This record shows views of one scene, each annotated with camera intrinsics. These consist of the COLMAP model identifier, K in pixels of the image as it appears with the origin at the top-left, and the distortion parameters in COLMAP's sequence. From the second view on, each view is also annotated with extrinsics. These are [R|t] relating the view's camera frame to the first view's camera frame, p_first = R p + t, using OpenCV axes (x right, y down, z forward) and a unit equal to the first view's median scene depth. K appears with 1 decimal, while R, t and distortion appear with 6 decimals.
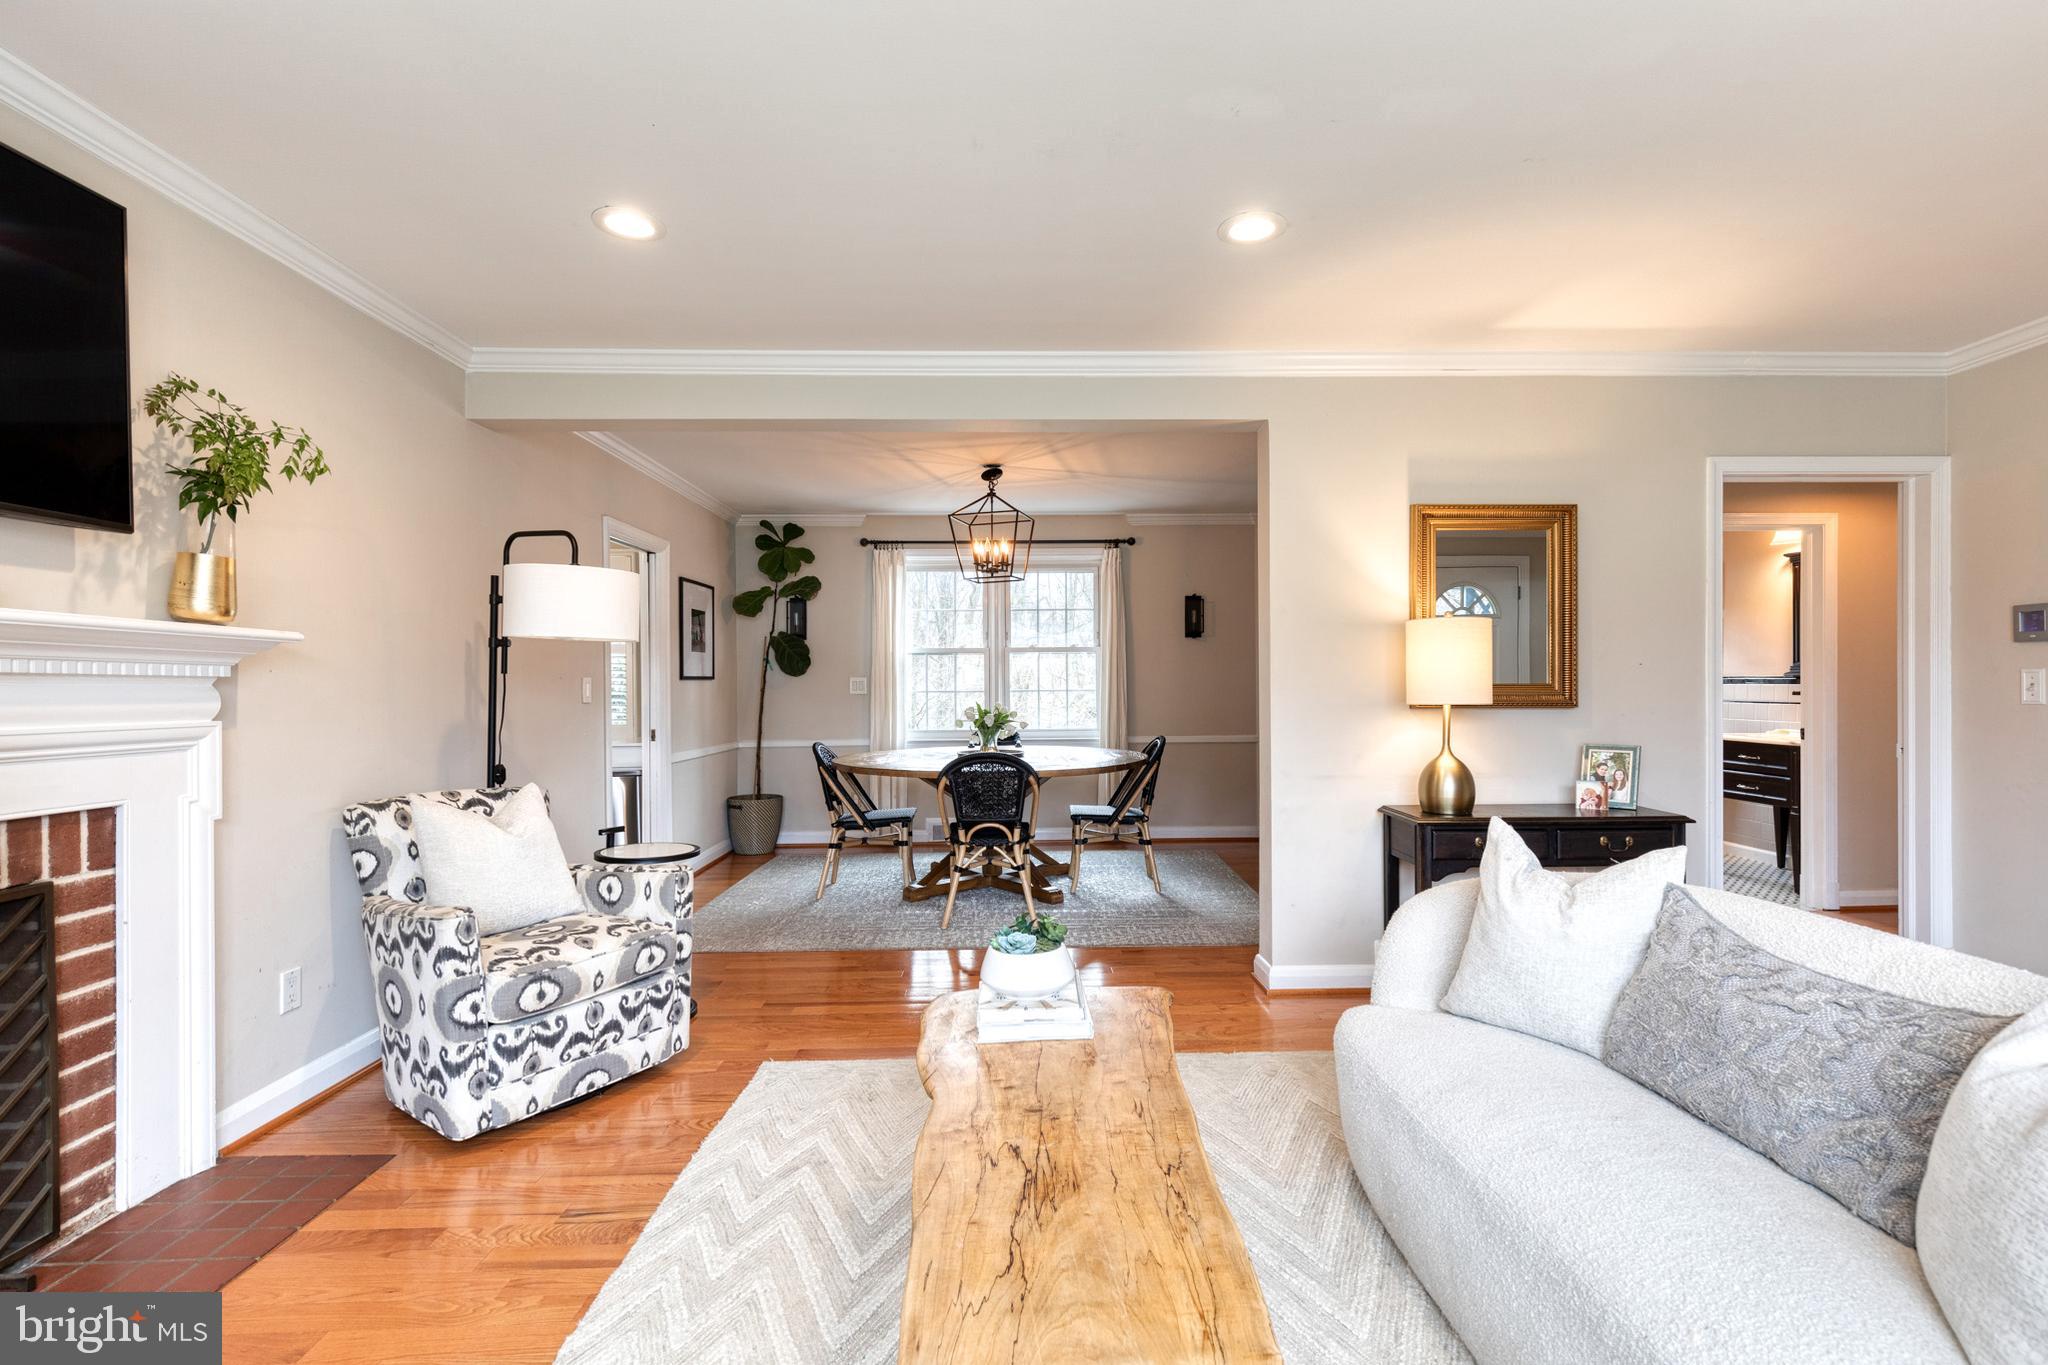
lens RADIAL K [[962.4, 0, 1030.0], [0, 962.4, 690.2], [0, 0, 1]] dist [0.014166, 0.000200]
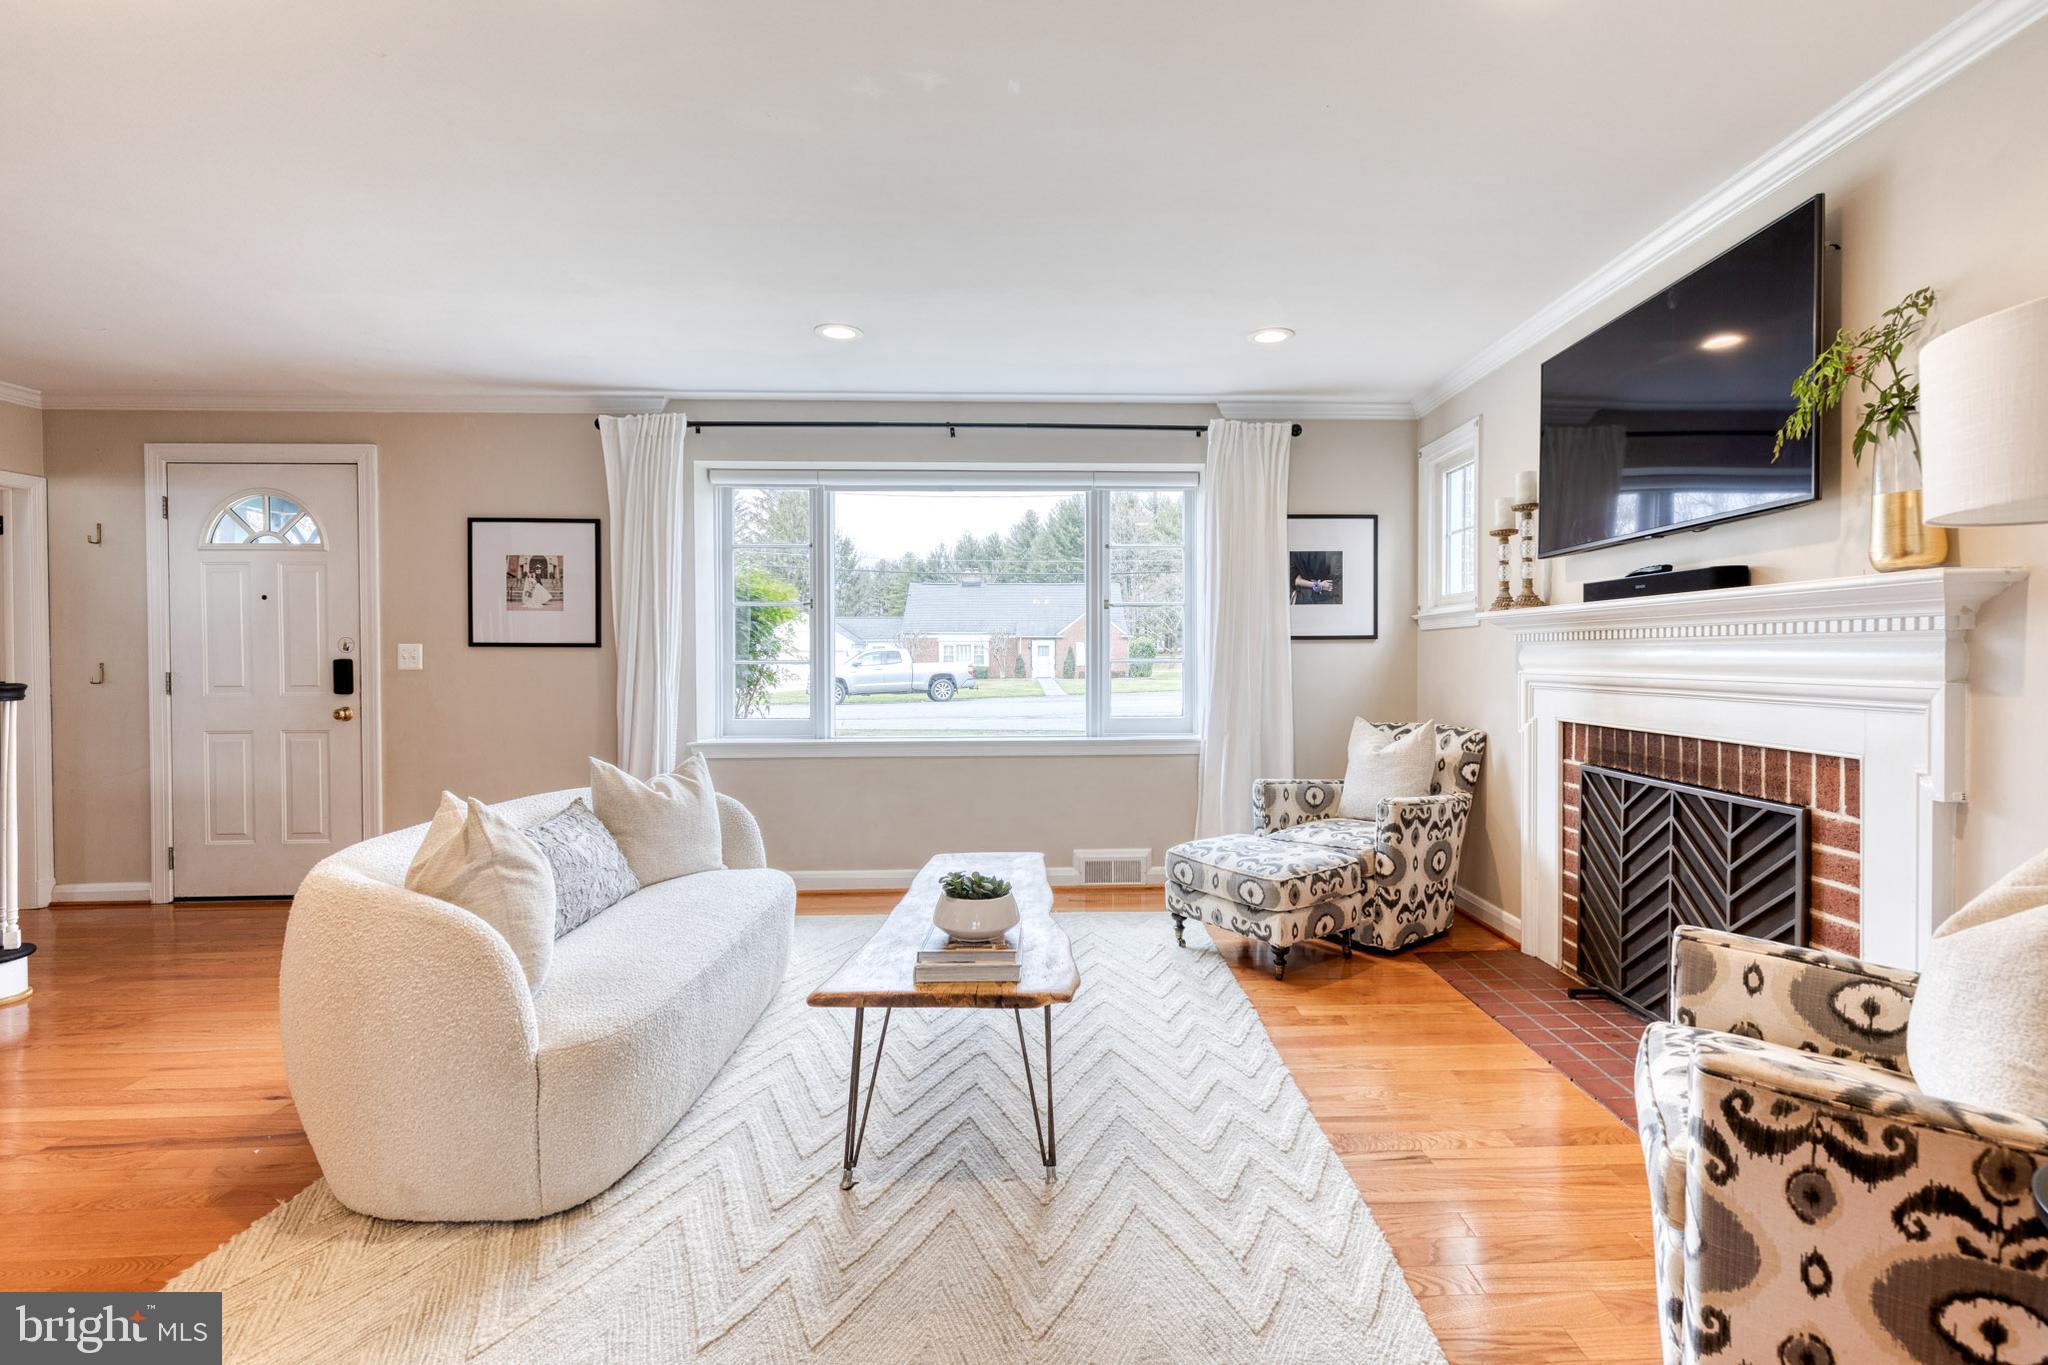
lens RADIAL K [[922.0, 0, 1078.3], [0, 922.0, 673.8], [0, 0, 1]] dist [0.001073, -0.000175]
pose [[-0.999878, 0.013406, -0.007981, -0.045188], [0.013236, 0.999692, 0.020987, -0.001167], [0.008260, 0.020879, -0.999748, 0.830238]]
